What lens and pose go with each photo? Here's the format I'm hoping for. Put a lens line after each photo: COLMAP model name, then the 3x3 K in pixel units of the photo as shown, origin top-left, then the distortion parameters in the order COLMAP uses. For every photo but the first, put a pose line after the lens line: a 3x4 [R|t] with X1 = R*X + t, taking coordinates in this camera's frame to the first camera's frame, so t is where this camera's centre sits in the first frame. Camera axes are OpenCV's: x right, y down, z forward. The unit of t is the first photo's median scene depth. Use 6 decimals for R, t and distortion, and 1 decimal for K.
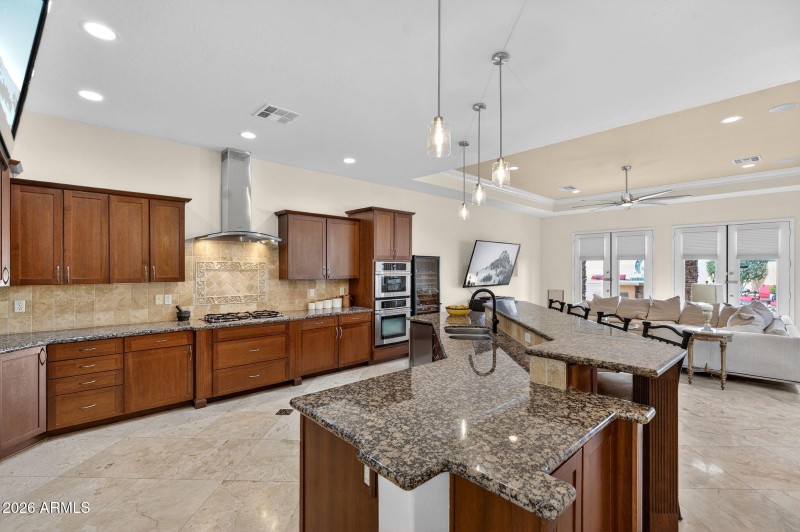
lens RADIAL K [[366.5, 0, 397.4], [0, 366.5, 268.2], [0, 0, 1]] dist [-0.013484, 0.002918]
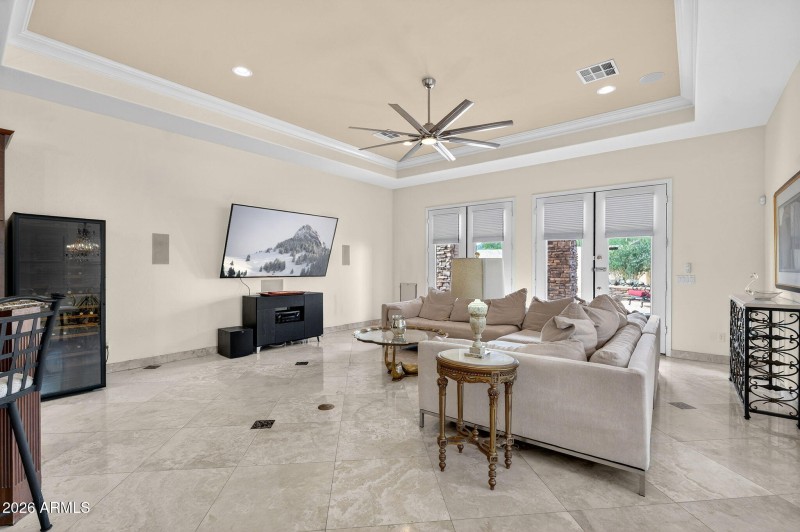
lens RADIAL K [[366.5, 0, 405.1], [0, 366.5, 269.7], [0, 0, 1]] dist [-0.013484, 0.002918]
pose [[0.988670, -0.002129, 0.150089, 0.540536], [0.001003, 0.999971, 0.007572, 0.041791], [-0.150101, -0.007336, 0.988643, 0.424563]]
